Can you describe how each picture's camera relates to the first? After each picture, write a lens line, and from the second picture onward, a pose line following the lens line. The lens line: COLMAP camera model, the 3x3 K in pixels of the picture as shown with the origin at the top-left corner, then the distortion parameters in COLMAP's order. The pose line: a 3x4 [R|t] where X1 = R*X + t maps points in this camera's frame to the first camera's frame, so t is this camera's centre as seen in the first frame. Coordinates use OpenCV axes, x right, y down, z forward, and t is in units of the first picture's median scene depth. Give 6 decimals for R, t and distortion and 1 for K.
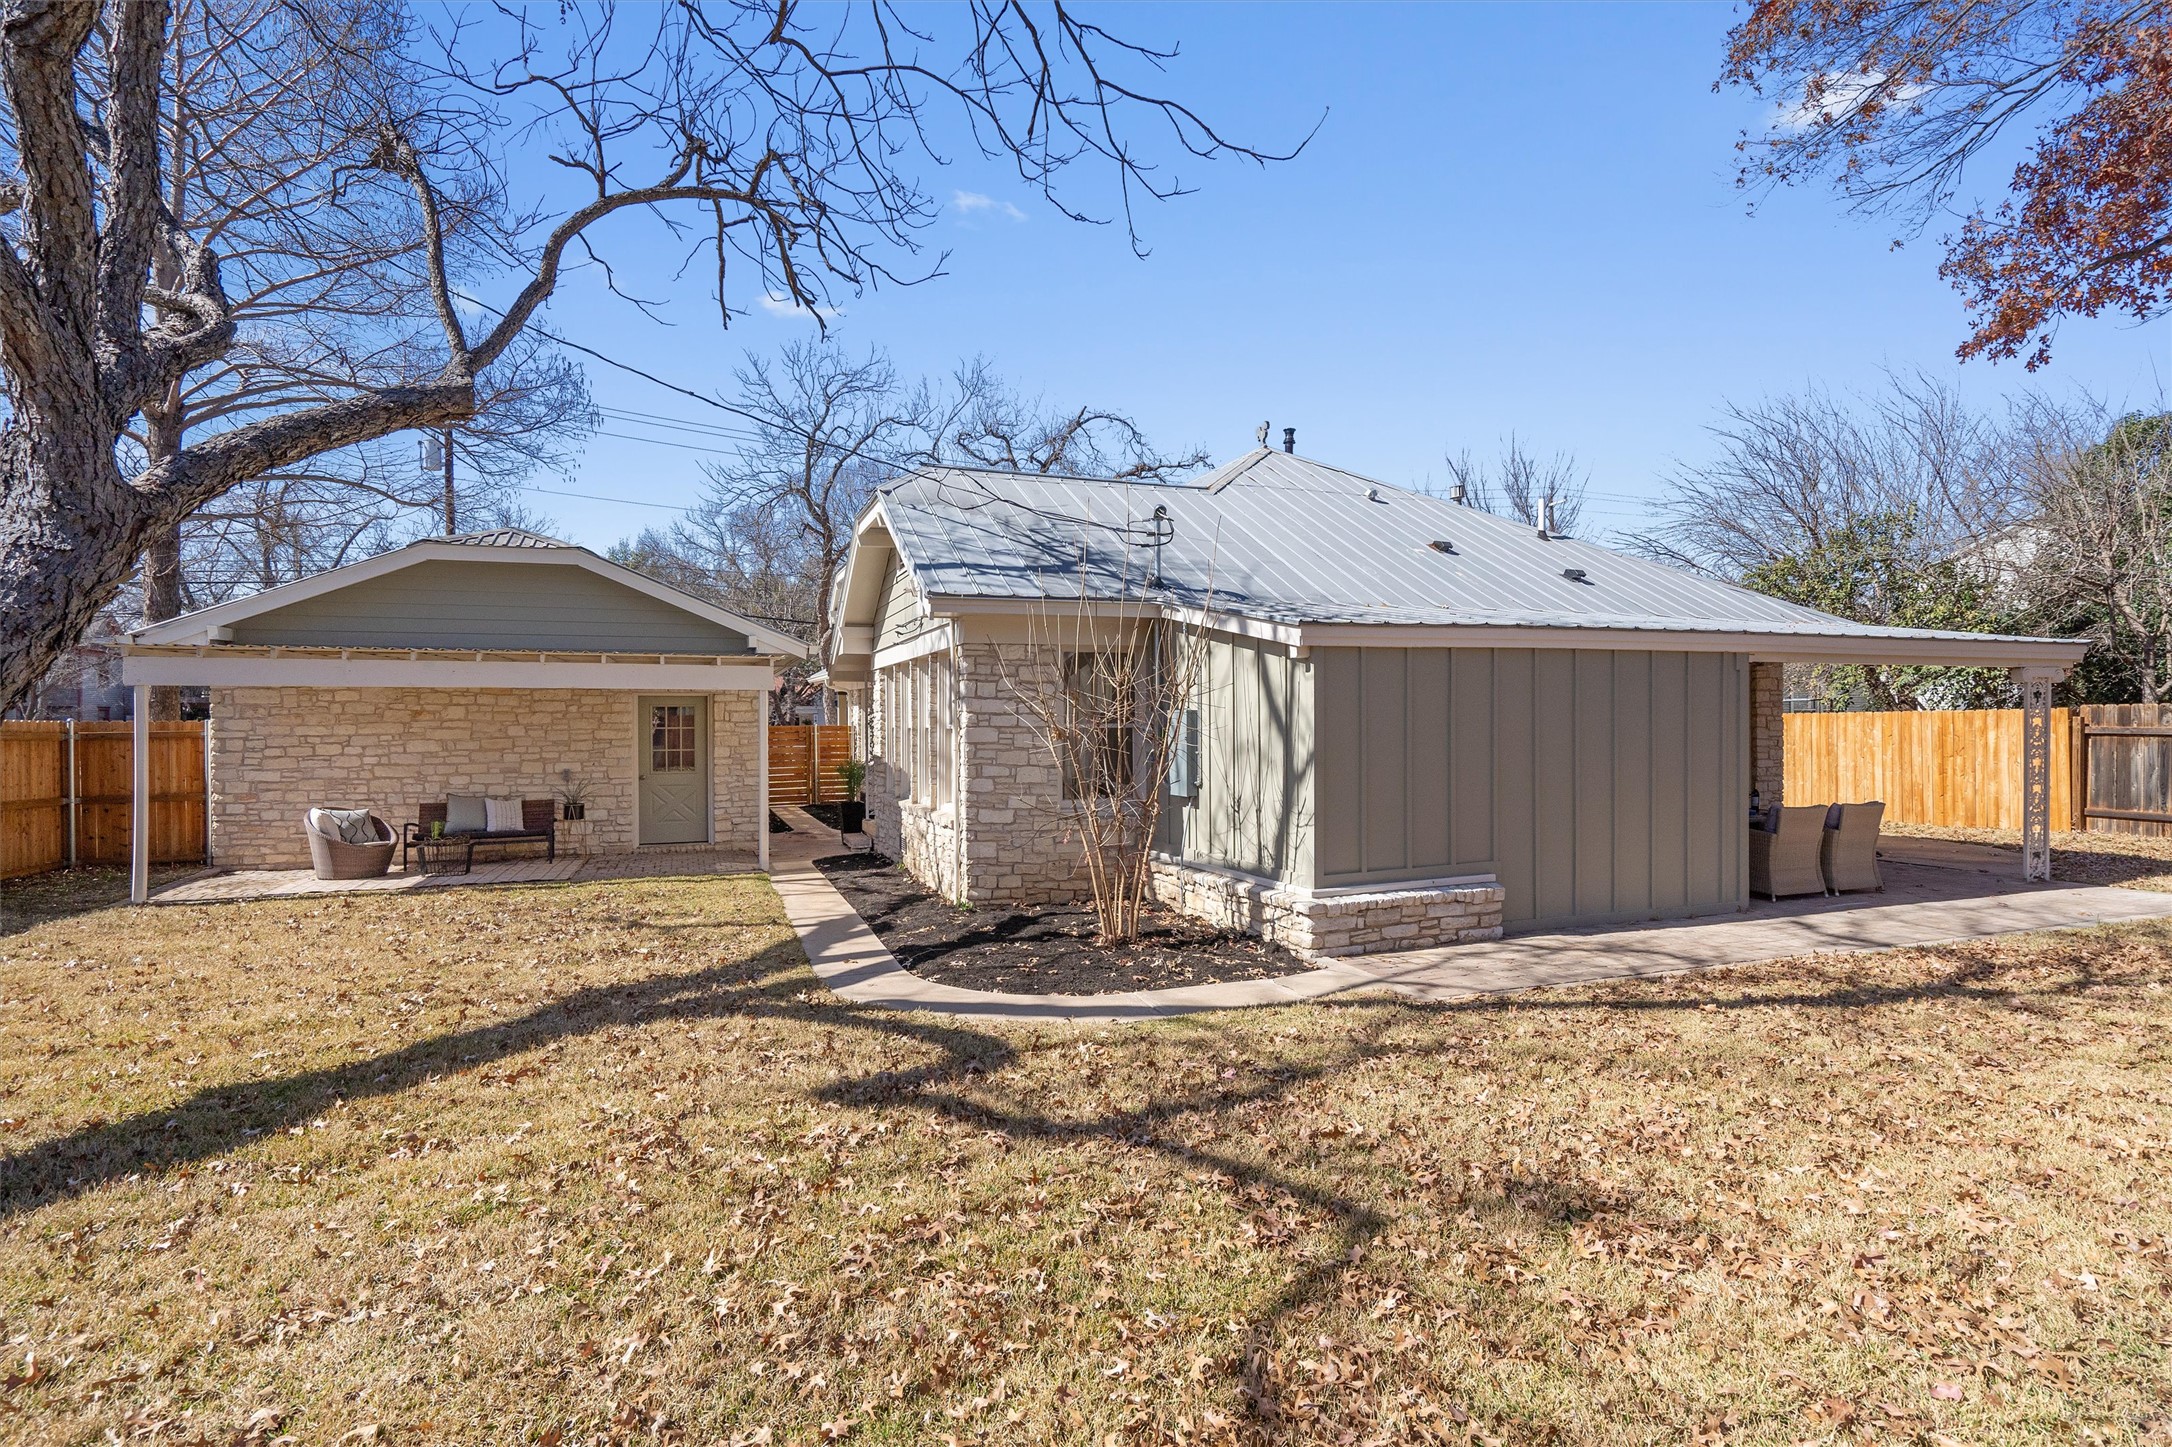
lens RADIAL K [[1014.6, 0, 1089.0], [0, 1014.6, 724.6], [0, 0, 1]] dist [-0.002786, 0.006191]
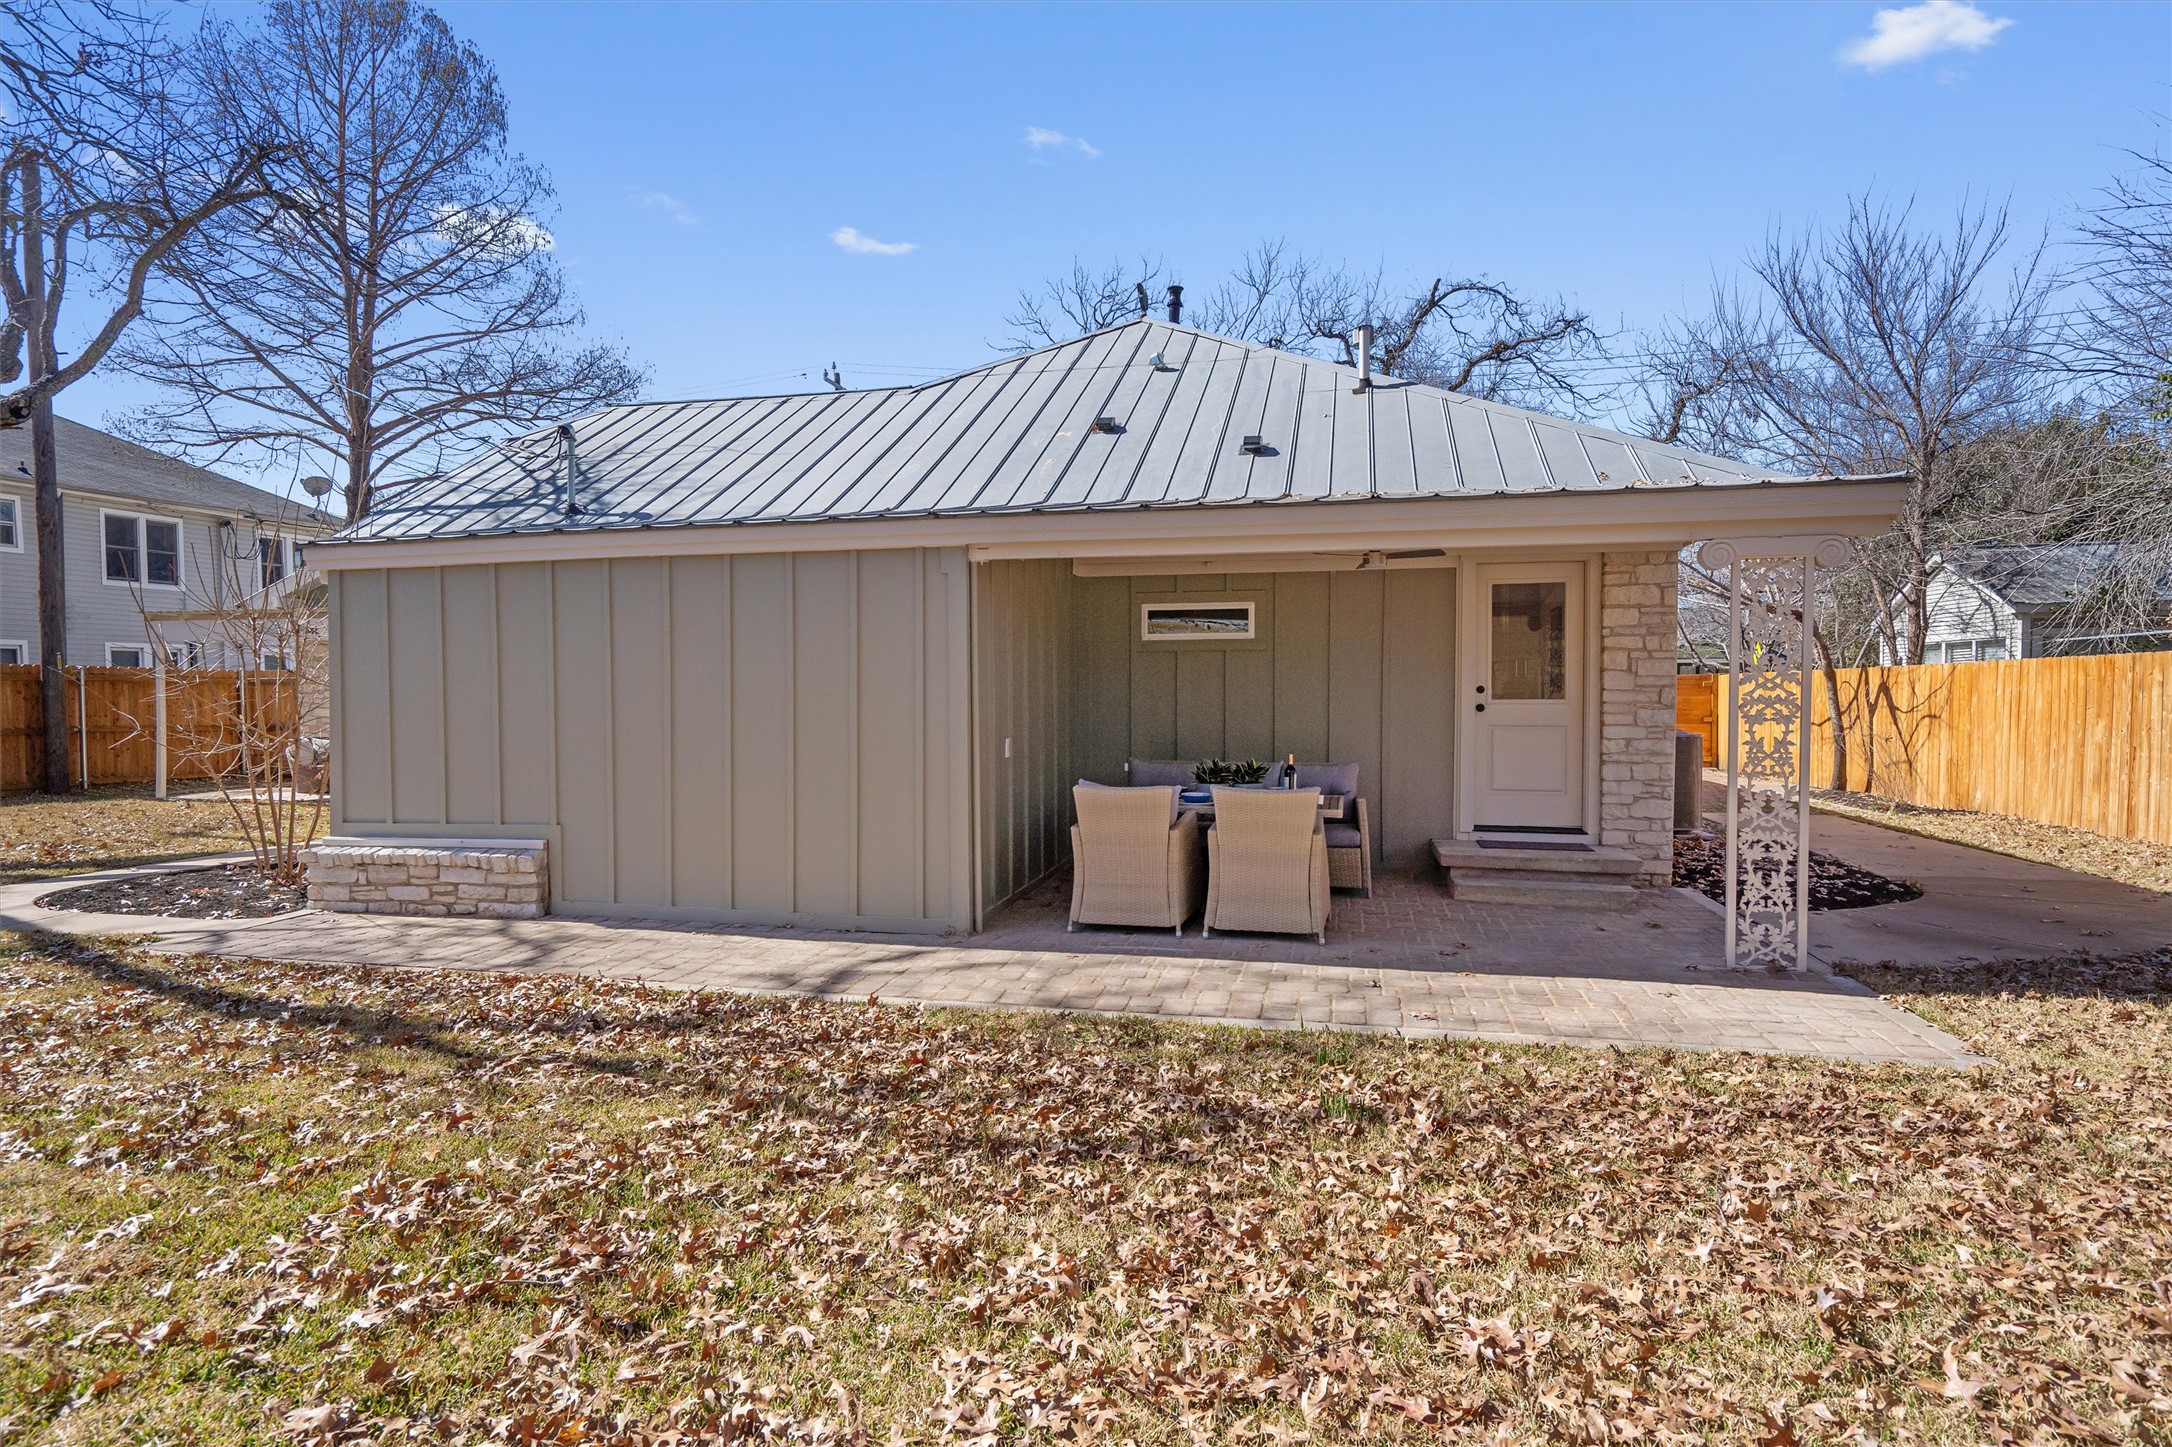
lens RADIAL K [[1148.2, 0, 1086.0], [0, 1148.2, 723.5], [0, 0, 1]] dist [0.001376, 0.002040]
pose [[0.842214, 0.020910, -0.538738, 1.184959], [-0.004716, 0.999495, 0.031420, 0.020786], [0.539123, -0.023921, 0.841887, 0.430937]]
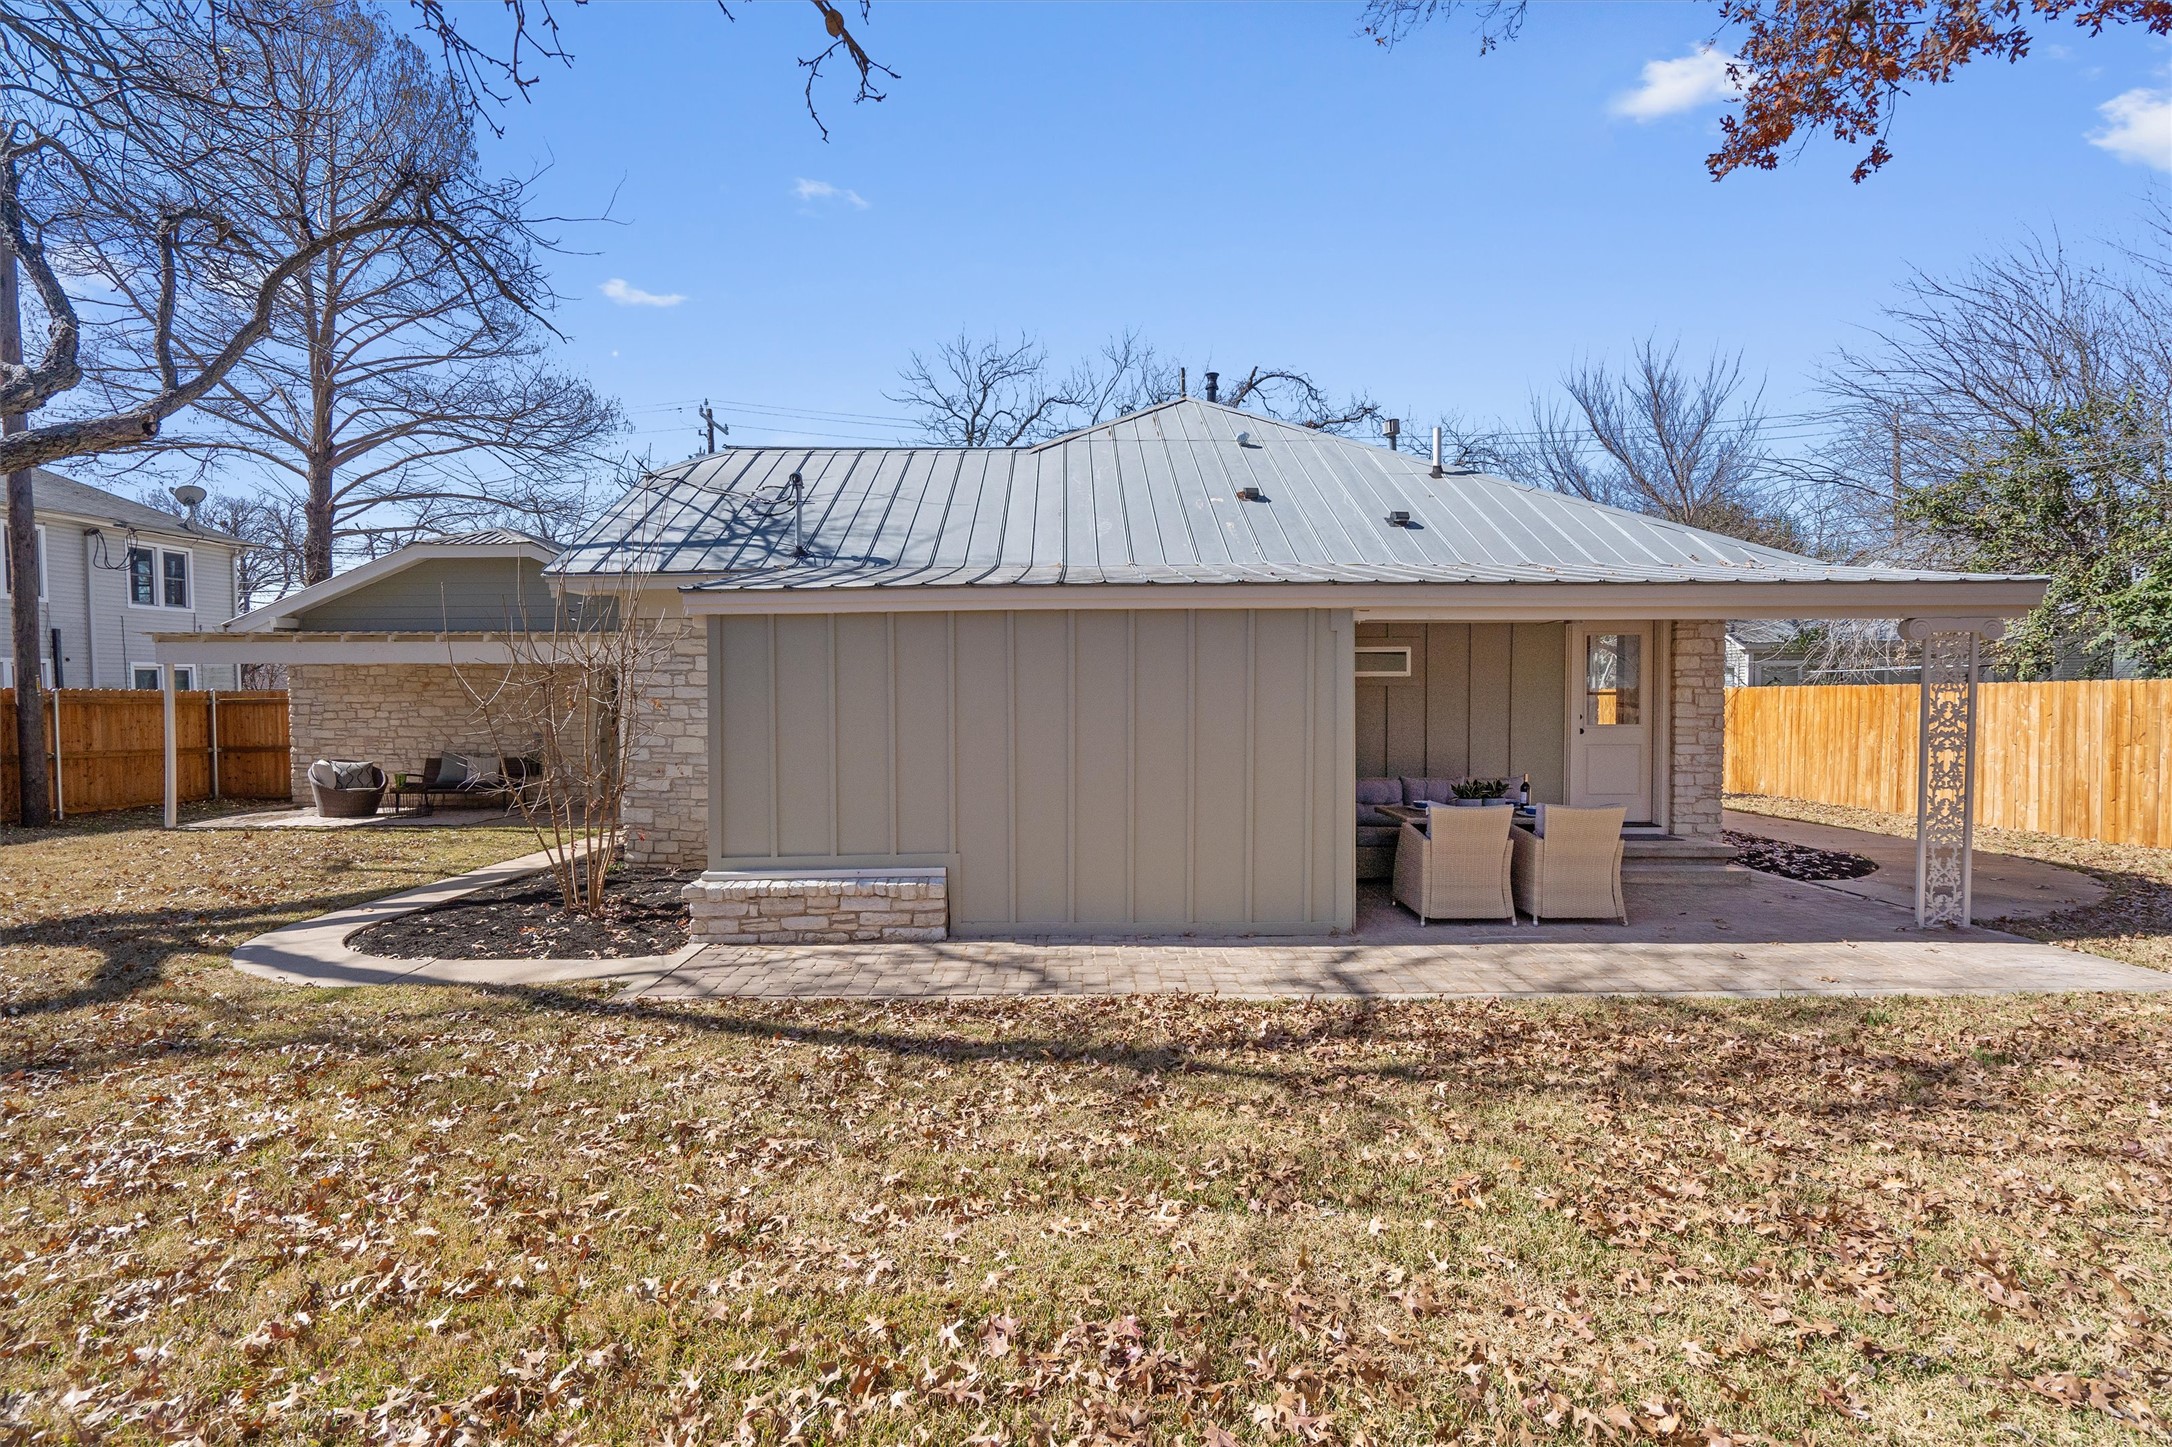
lens RADIAL K [[987.6, 0, 1086.0], [0, 987.6, 723.5], [0, 0, 1]] dist [-0.001283, -0.000429]
pose [[0.943029, 0.012966, -0.332458, 0.753015], [-0.002820, 0.999516, 0.030982, -0.006119], [0.332699, -0.028279, 0.942609, 0.214825]]
